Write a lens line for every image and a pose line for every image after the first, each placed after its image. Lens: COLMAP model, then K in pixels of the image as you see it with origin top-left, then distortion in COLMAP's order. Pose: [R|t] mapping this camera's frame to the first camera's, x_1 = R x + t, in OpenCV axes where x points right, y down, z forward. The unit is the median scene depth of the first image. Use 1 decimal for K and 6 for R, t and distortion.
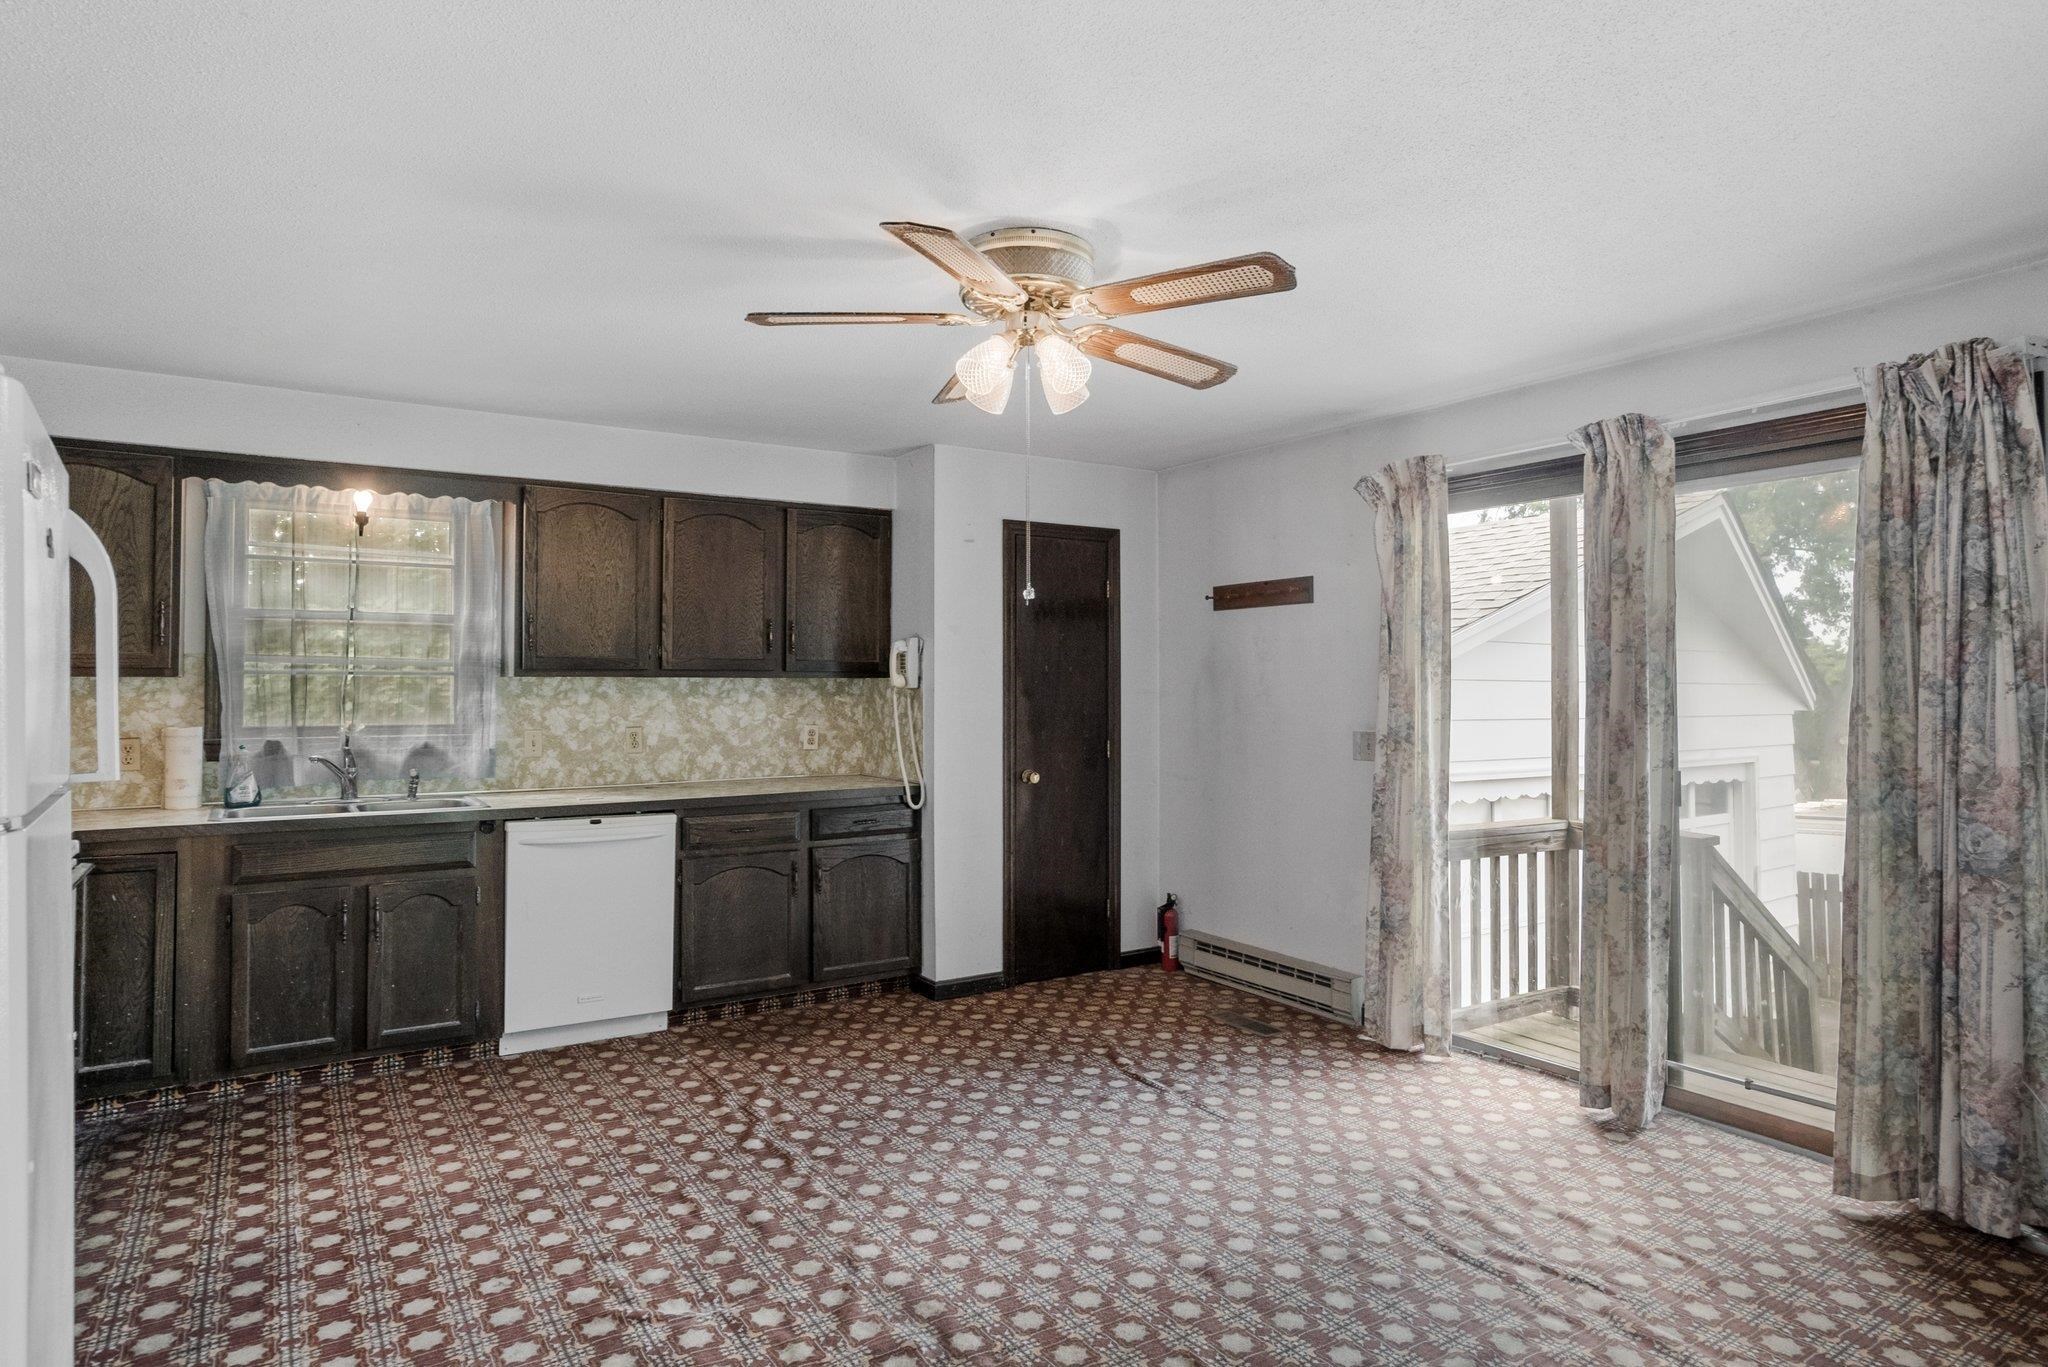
lens RADIAL K [[1164.6, 0, 1039.8], [0, 1164.6, 668.8], [0, 0, 1]] dist [-0.025520, 0.028140]
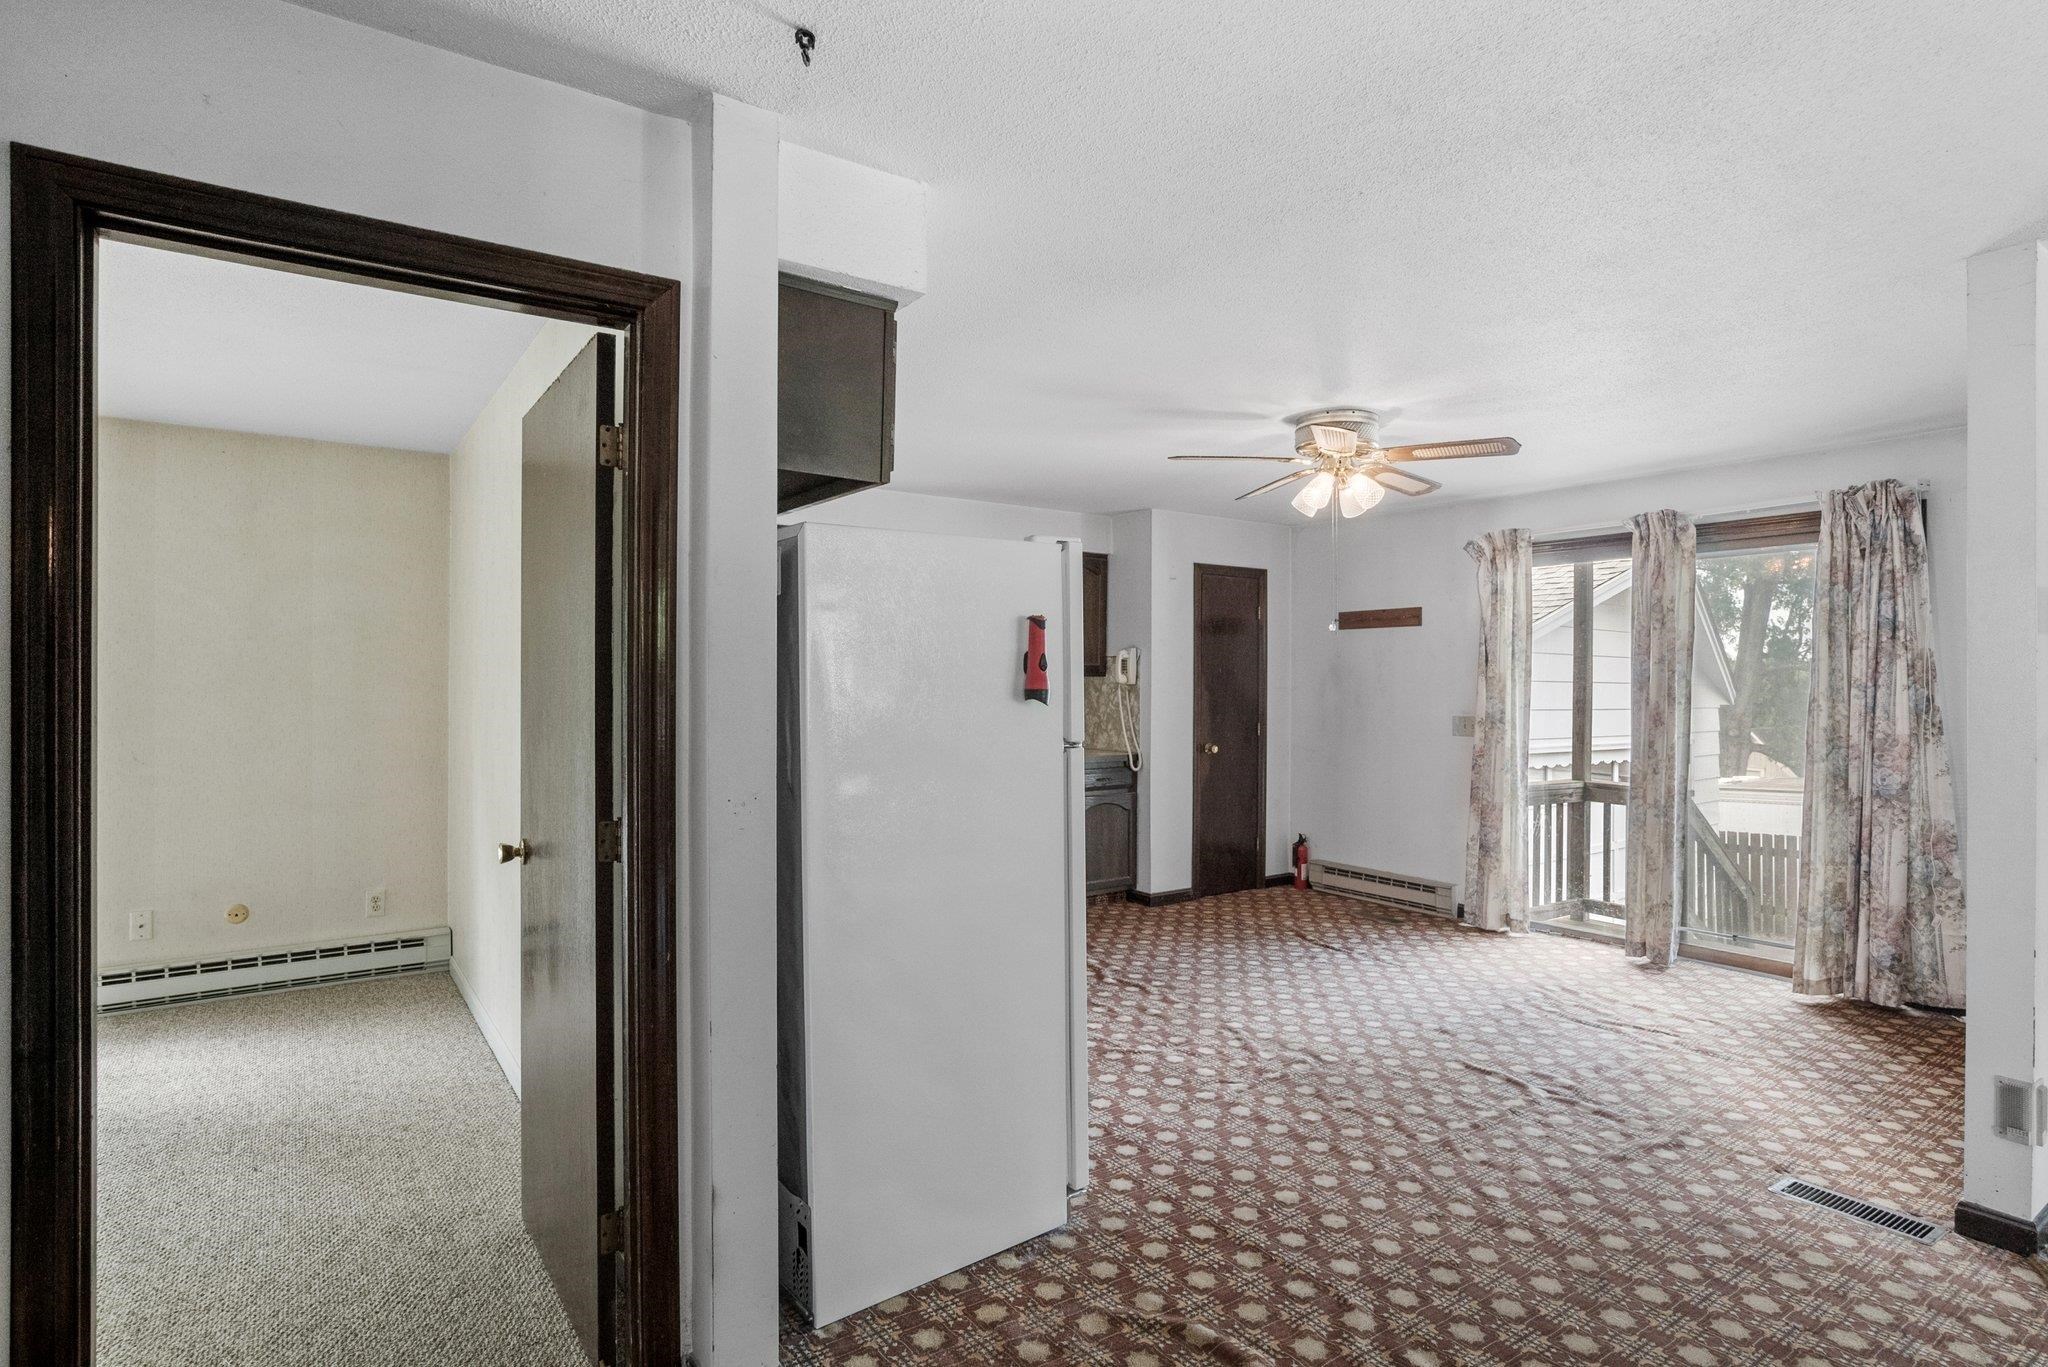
lens RADIAL K [[1093.1, 0, 1029.0], [0, 1093.1, 689.8], [0, 0, 1]] dist [-0.029335, 0.025686]
pose [[0.999078, 0.004919, 0.042644, -0.454094], [-0.005845, 0.999750, 0.021597, -0.006563], [-0.042528, -0.021826, 0.998857, -0.470614]]
